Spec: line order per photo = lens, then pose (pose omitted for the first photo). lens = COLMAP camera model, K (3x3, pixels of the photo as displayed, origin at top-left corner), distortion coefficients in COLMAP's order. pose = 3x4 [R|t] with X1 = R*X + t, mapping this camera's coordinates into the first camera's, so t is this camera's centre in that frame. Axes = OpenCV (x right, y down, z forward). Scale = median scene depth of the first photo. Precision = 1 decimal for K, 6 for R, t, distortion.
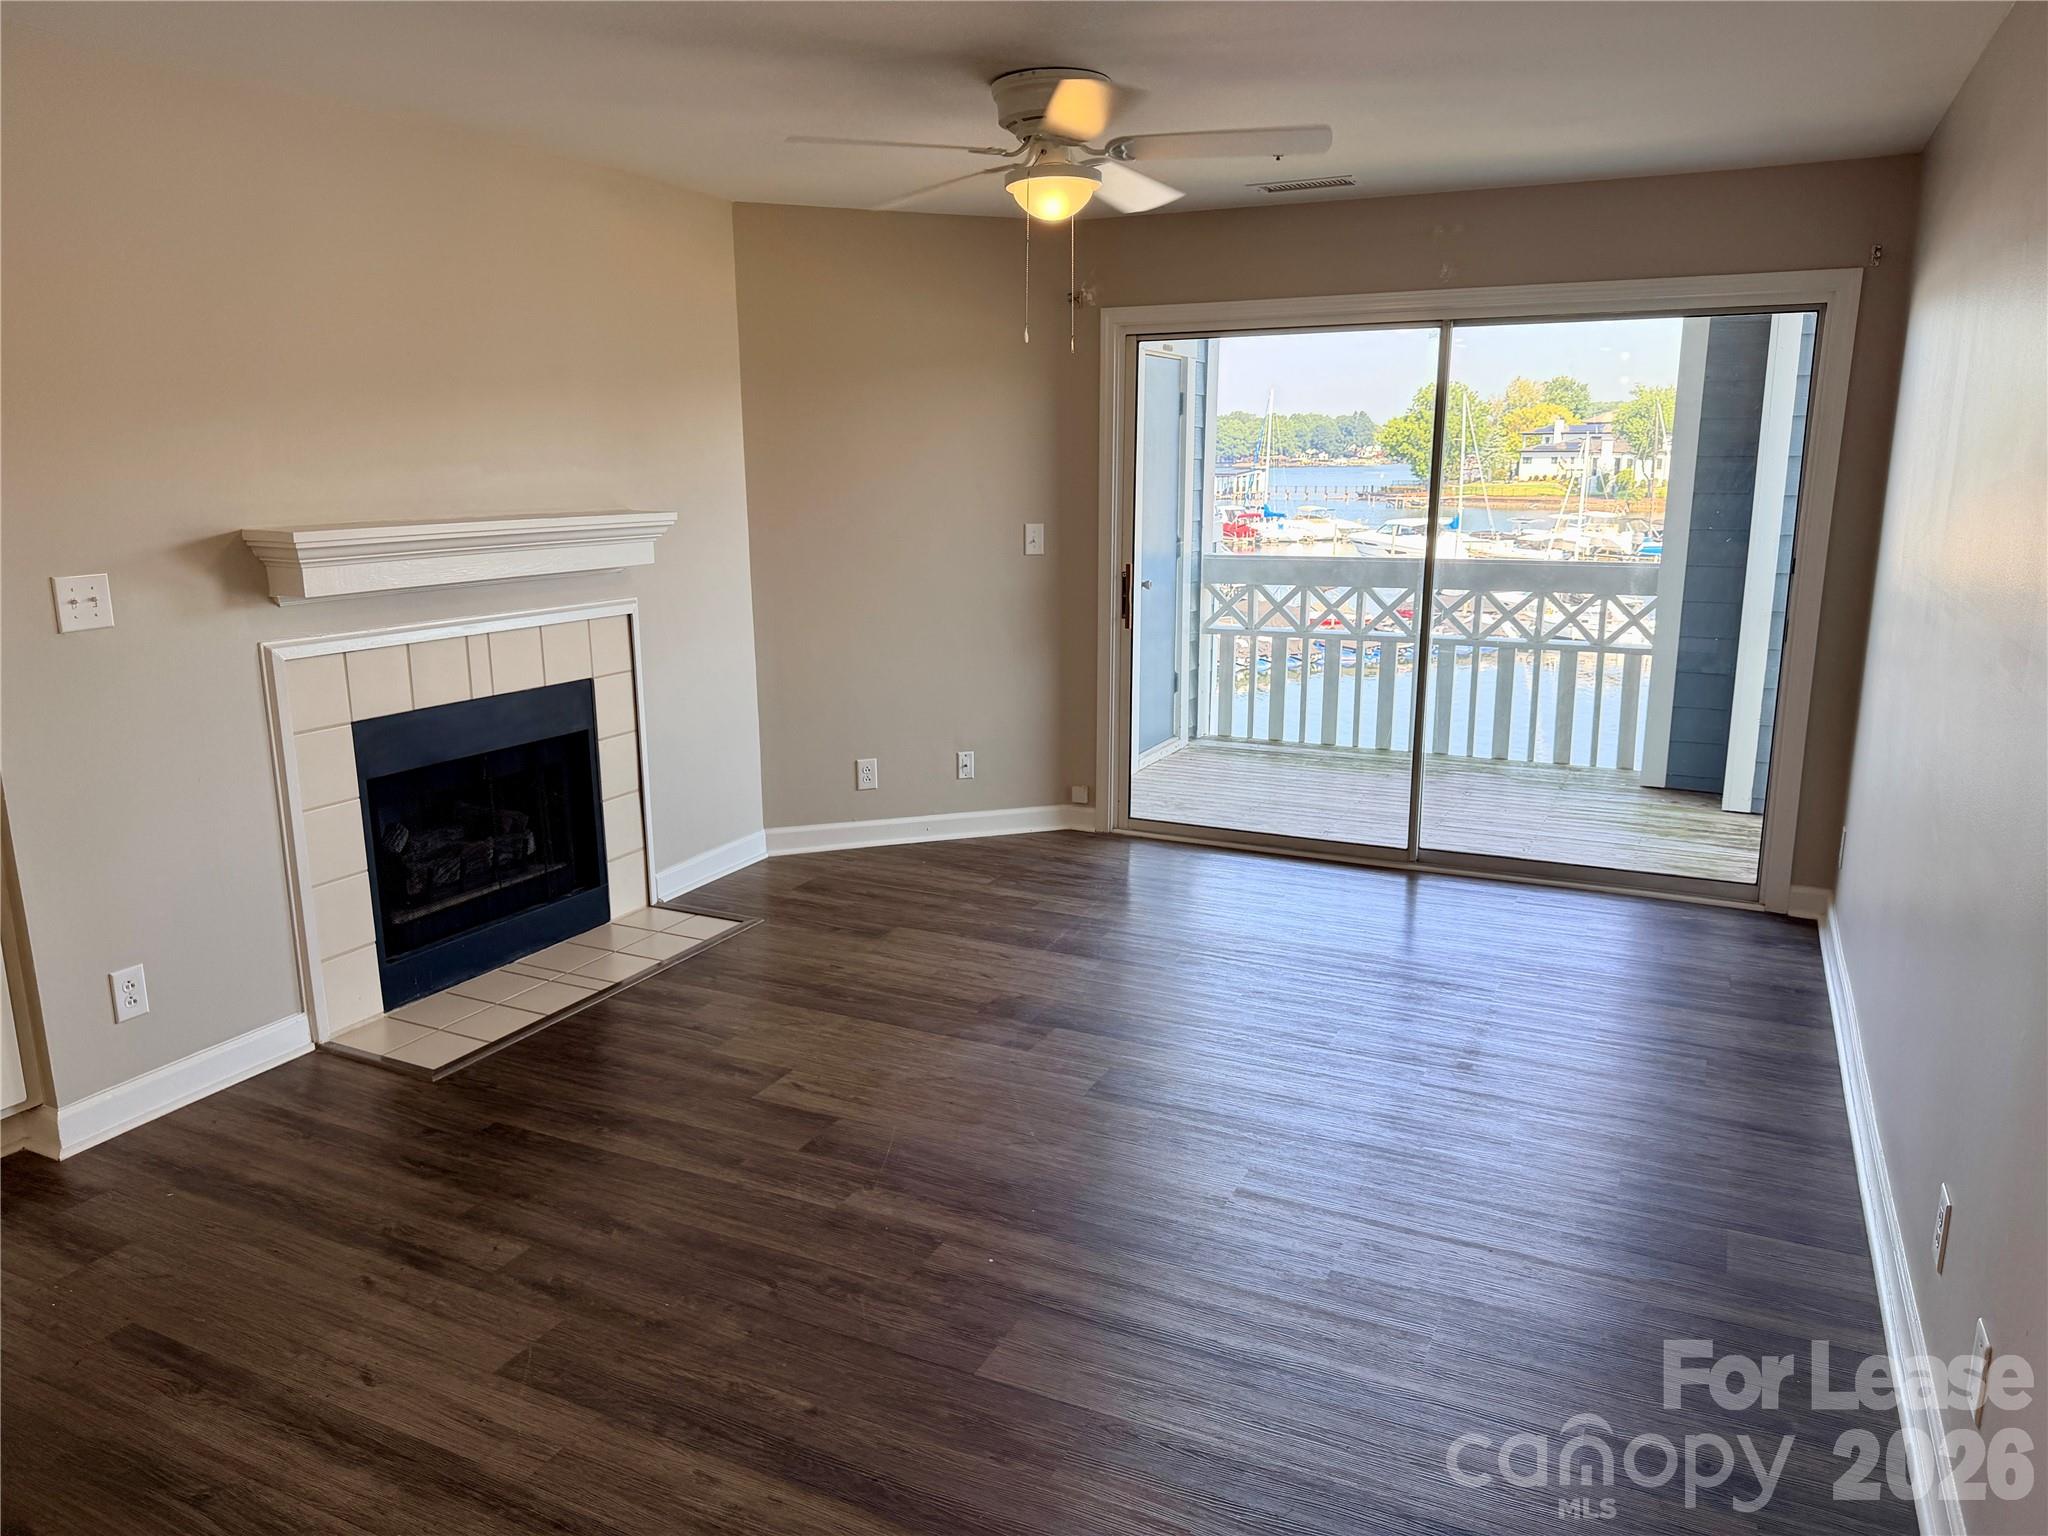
lens RADIAL K [[1433.2, 0, 1010.4], [0, 1433.2, 773.4], [0, 0, 1]] dist [0.075673, -0.109240]
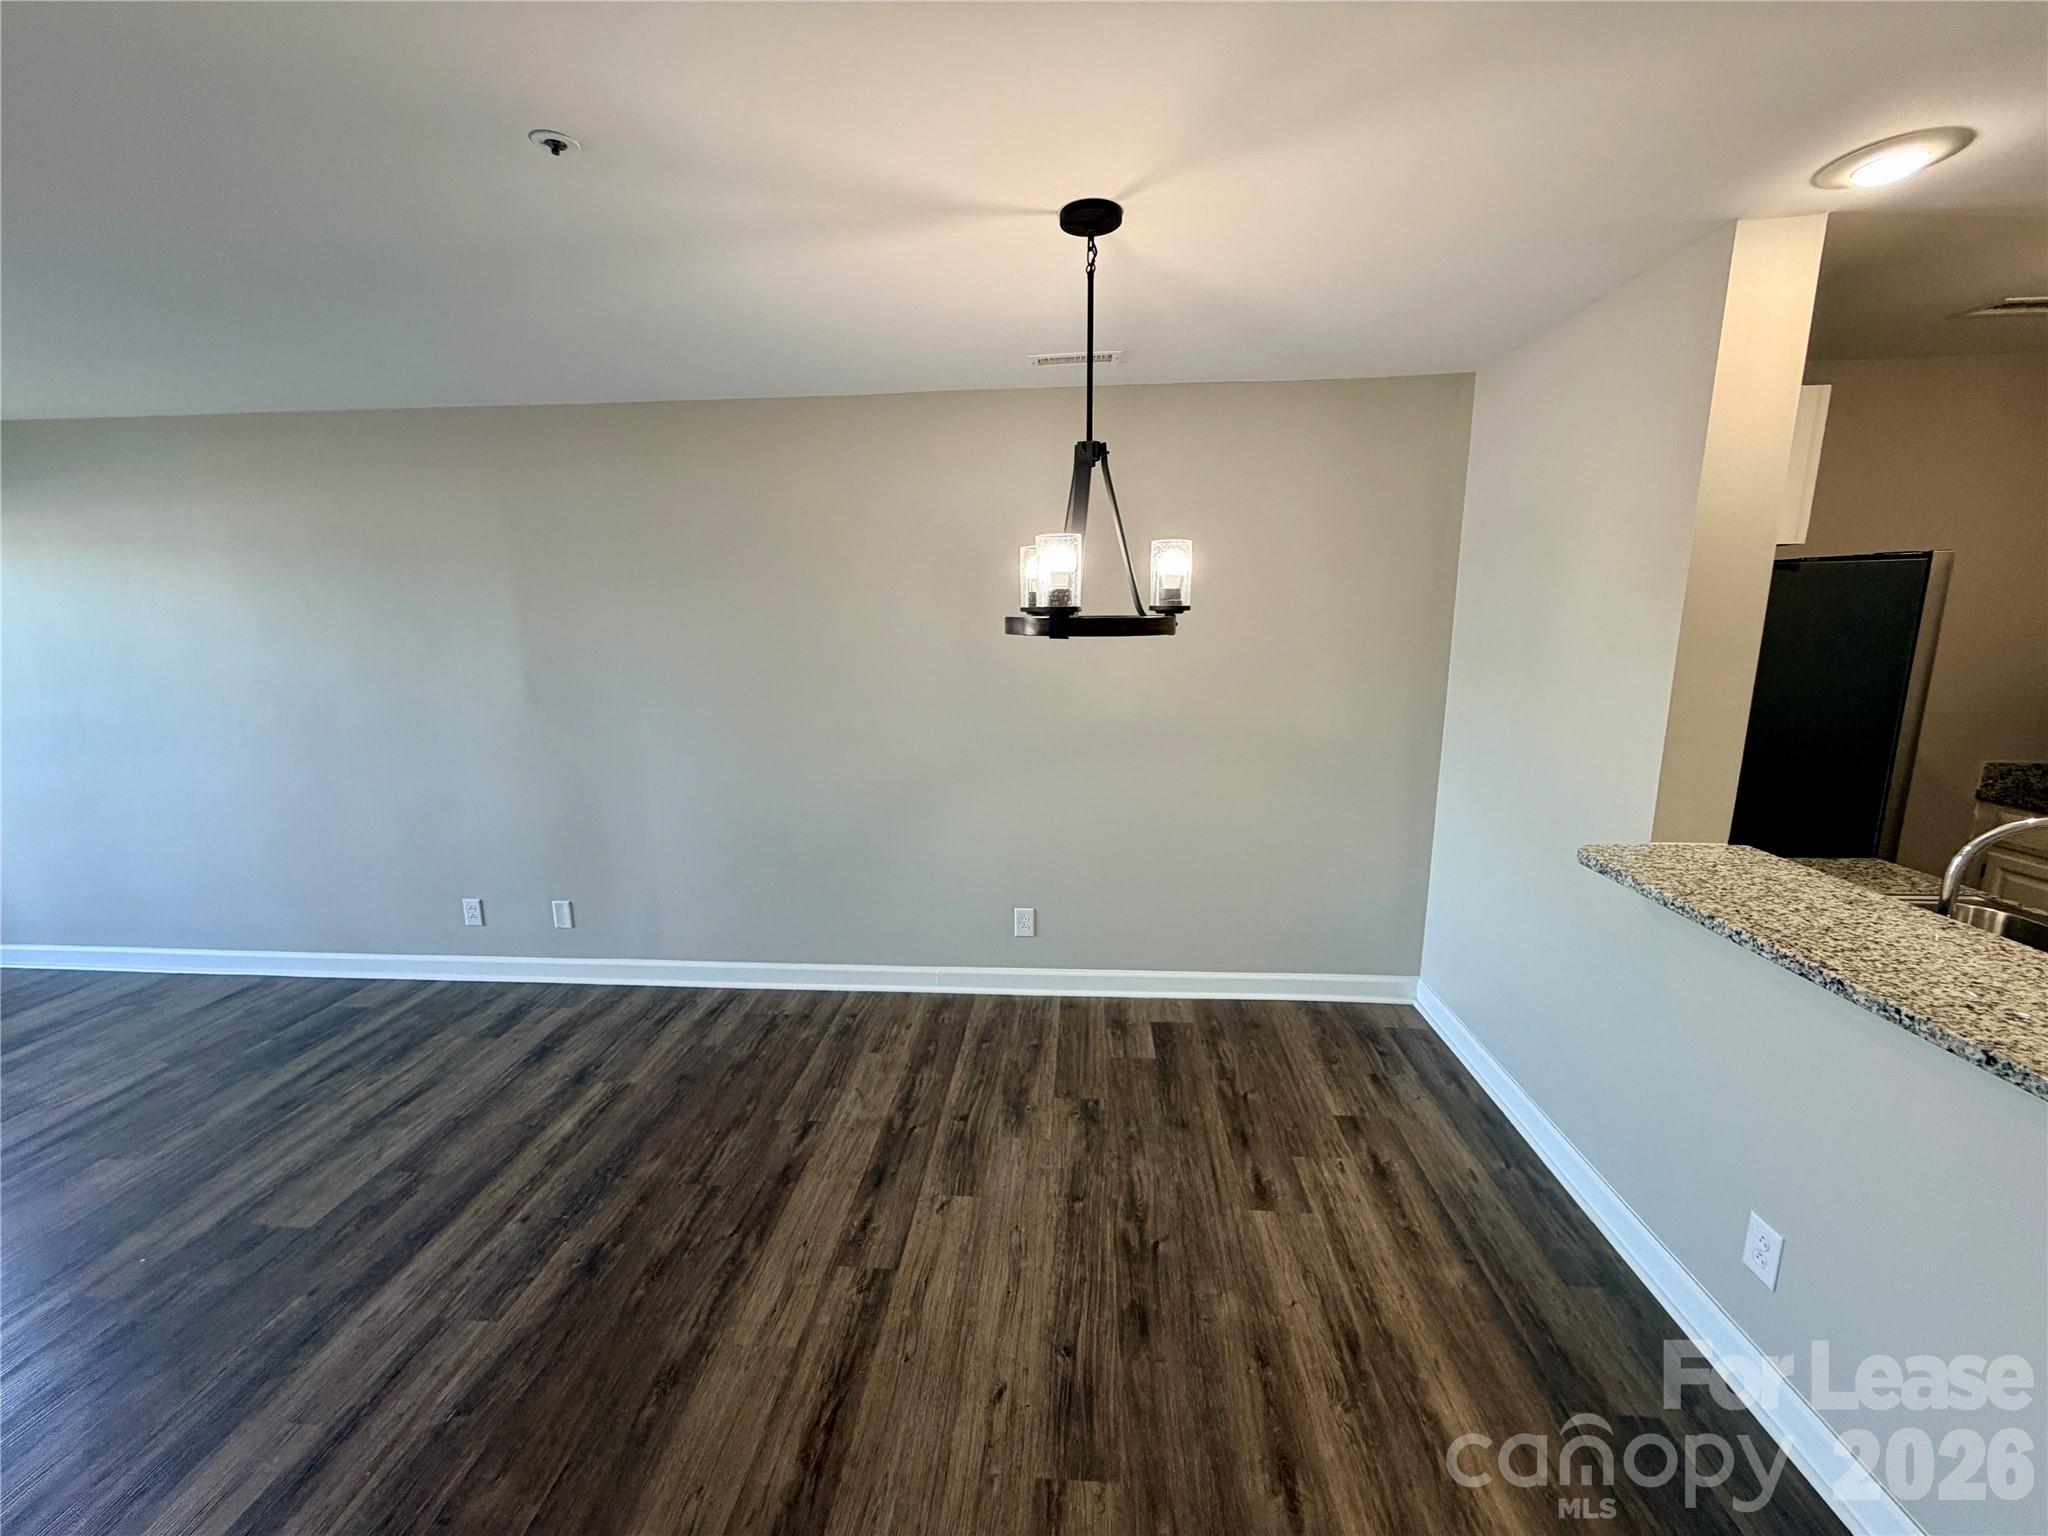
lens RADIAL K [[815.4, 0, 1015.1], [0, 815.4, 764.5], [0, 0, 1]] dist [0.000298, 0.000058]
pose [[-0.365789, -0.167195, 0.915557, -0.507741], [0.218093, 0.940942, 0.258965, -0.057856], [-0.904784, 0.294403, -0.307723, 0.216524]]
